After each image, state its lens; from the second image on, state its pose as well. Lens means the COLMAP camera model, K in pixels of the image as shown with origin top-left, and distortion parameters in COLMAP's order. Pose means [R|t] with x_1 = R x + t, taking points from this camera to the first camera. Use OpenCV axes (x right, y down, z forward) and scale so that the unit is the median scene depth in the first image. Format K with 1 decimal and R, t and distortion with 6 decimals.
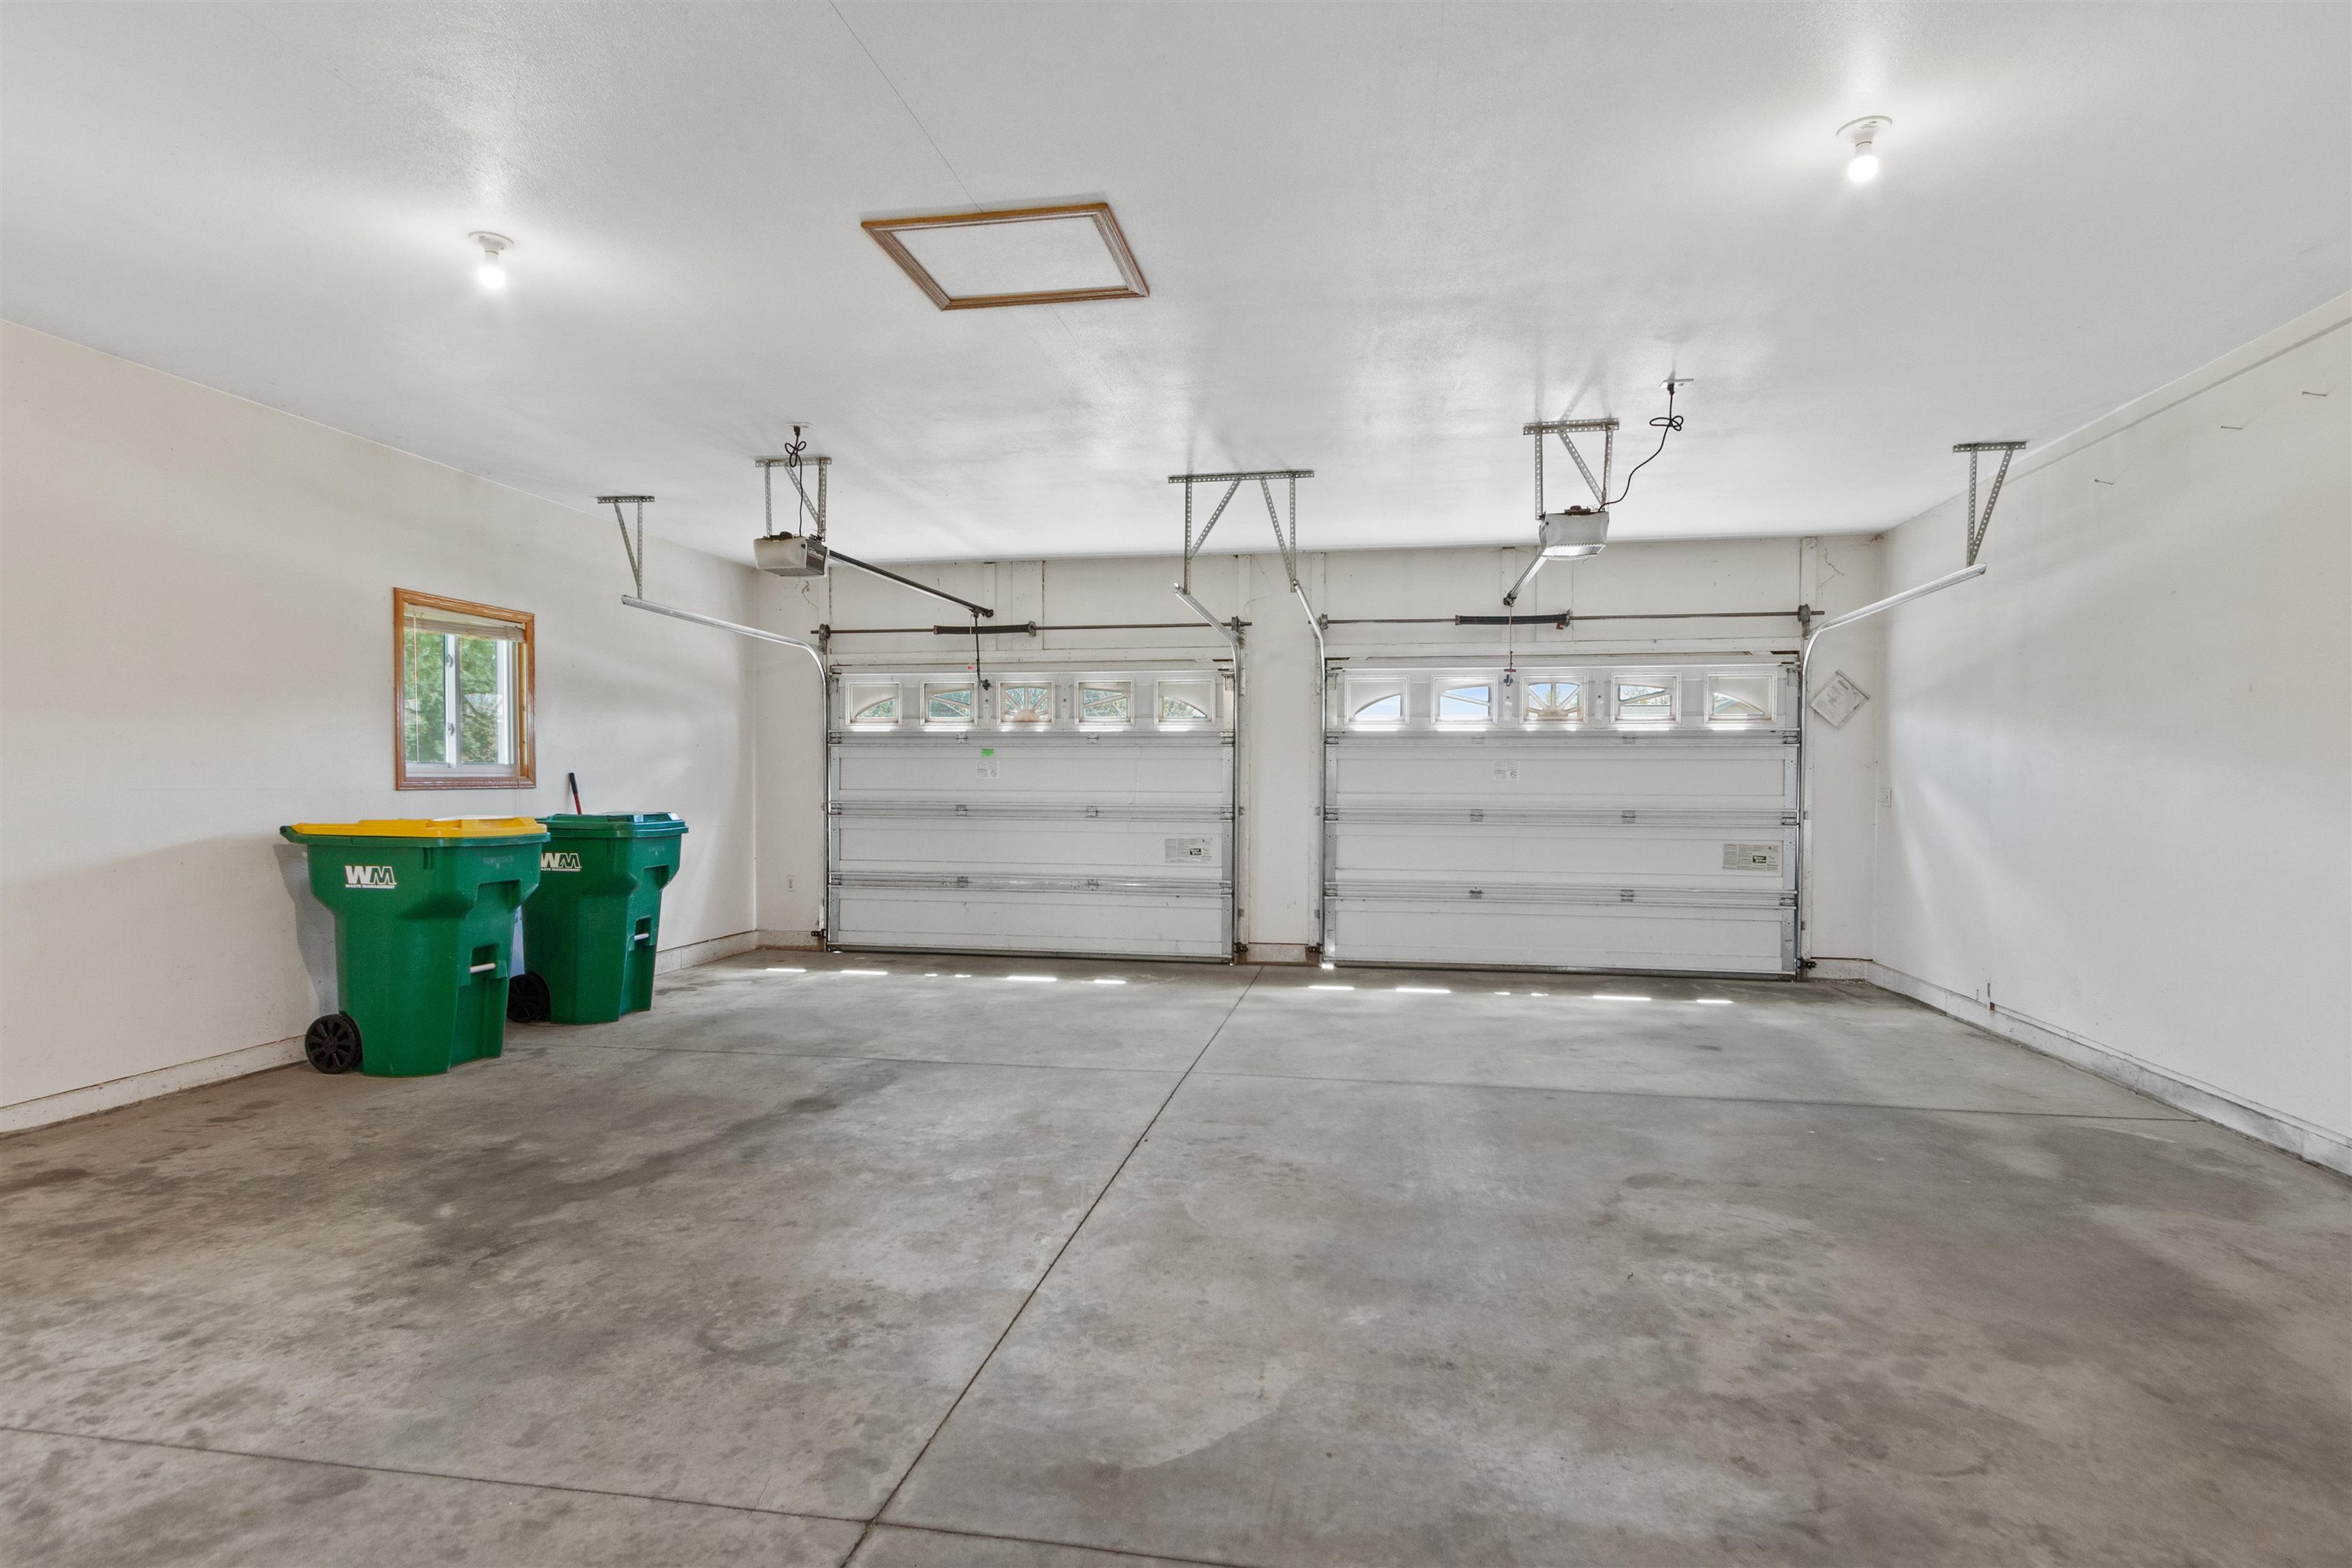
lens RADIAL K [[1263.8, 0, 1173.1], [0, 1263.8, 775.0], [0, 0, 1]] dist [0.002463, 0.000604]
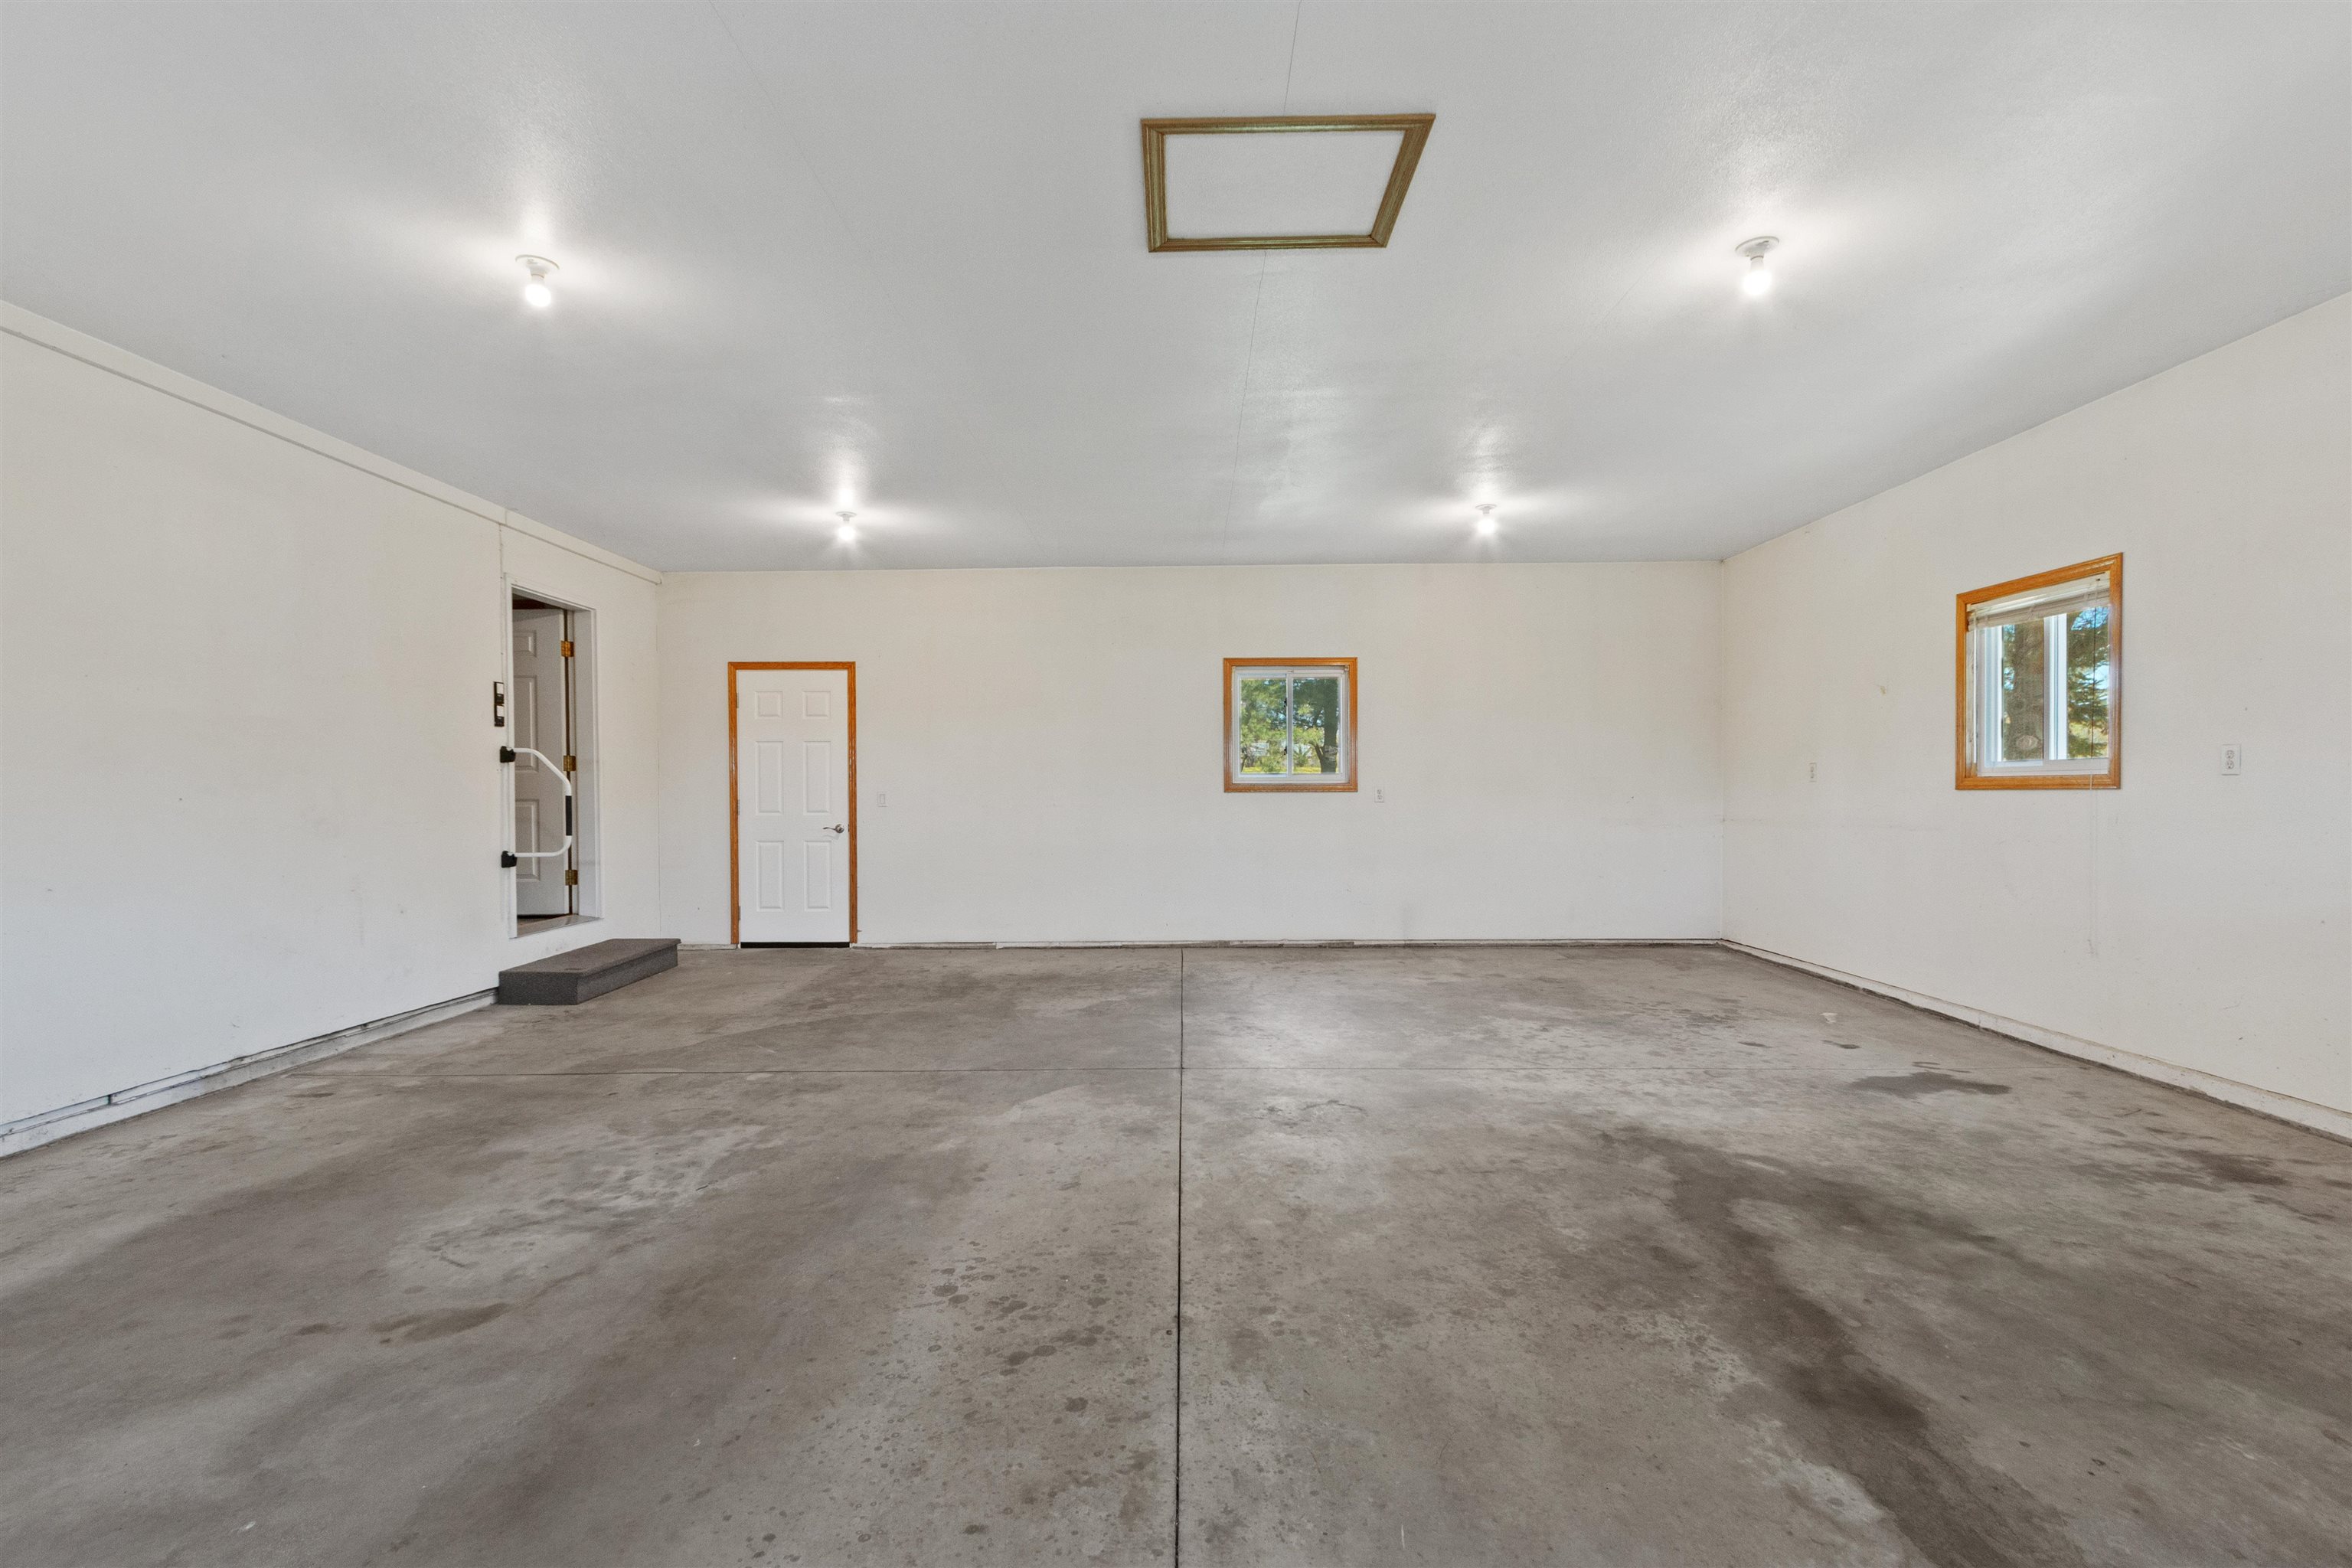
lens RADIAL K [[1095.4, 0, 1168.4], [0, 1095.4, 779.7], [0, 0, 1]] dist [0.004260, 0.000287]
pose [[-0.987895, 0.000796, -0.155122, 0.084094], [0.002764, 0.999918, -0.012474, 0.023610], [0.155100, -0.012751, -0.987817, 2.030091]]
